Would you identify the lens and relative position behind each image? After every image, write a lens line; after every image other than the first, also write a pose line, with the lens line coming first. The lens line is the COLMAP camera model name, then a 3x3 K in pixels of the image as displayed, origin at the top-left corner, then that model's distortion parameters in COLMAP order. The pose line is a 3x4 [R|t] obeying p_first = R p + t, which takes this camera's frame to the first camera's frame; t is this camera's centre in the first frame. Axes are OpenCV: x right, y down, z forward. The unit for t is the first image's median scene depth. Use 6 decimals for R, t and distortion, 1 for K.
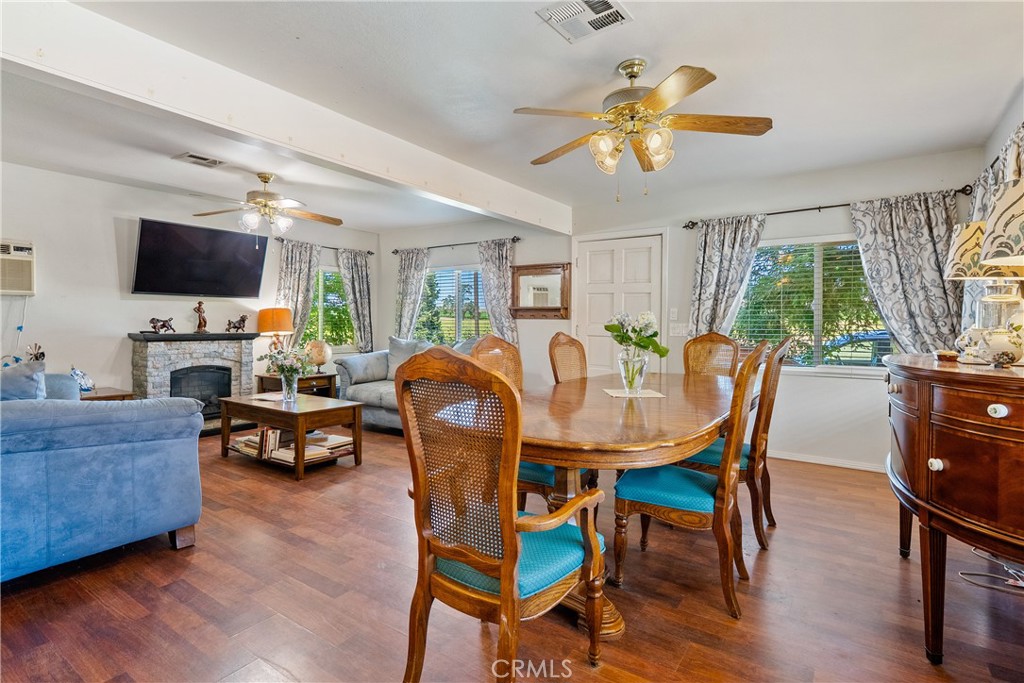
lens RADIAL K [[500.6, 0, 512.4], [0, 500.6, 329.5], [0, 0, 1]] dist [-0.002611, -0.000245]
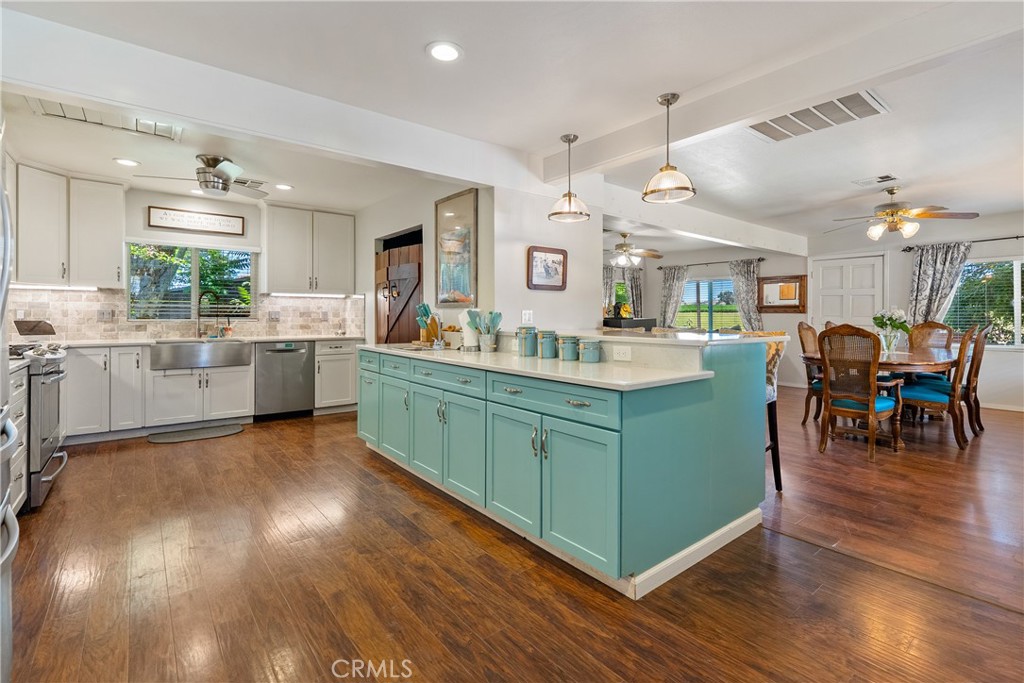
lens RADIAL K [[471.5, 0, 514.4], [0, 471.5, 315.3], [0, 0, 1]] dist [0.000977, 0.000343]
pose [[0.958351, -0.004625, -0.285554, -0.367531], [0.000518, 0.999895, -0.014457, 0.005852], [0.285591, 0.013707, 0.958254, -0.676708]]
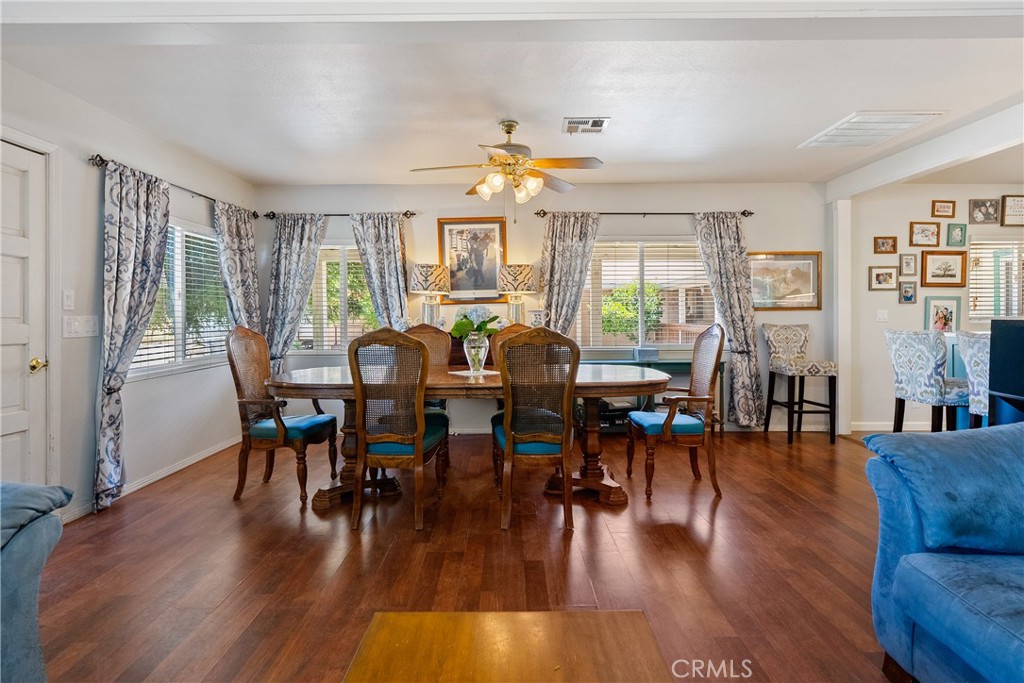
lens RADIAL K [[527.5, 0, 511.3], [0, 527.5, 312.8], [0, 0, 1]] dist [0.000759, 0.000154]
pose [[-0.565857, -0.004949, 0.824489, -0.506126], [0.005650, 0.999935, 0.009880, -0.019549], [-0.824484, 0.010249, -0.565792, 0.966378]]
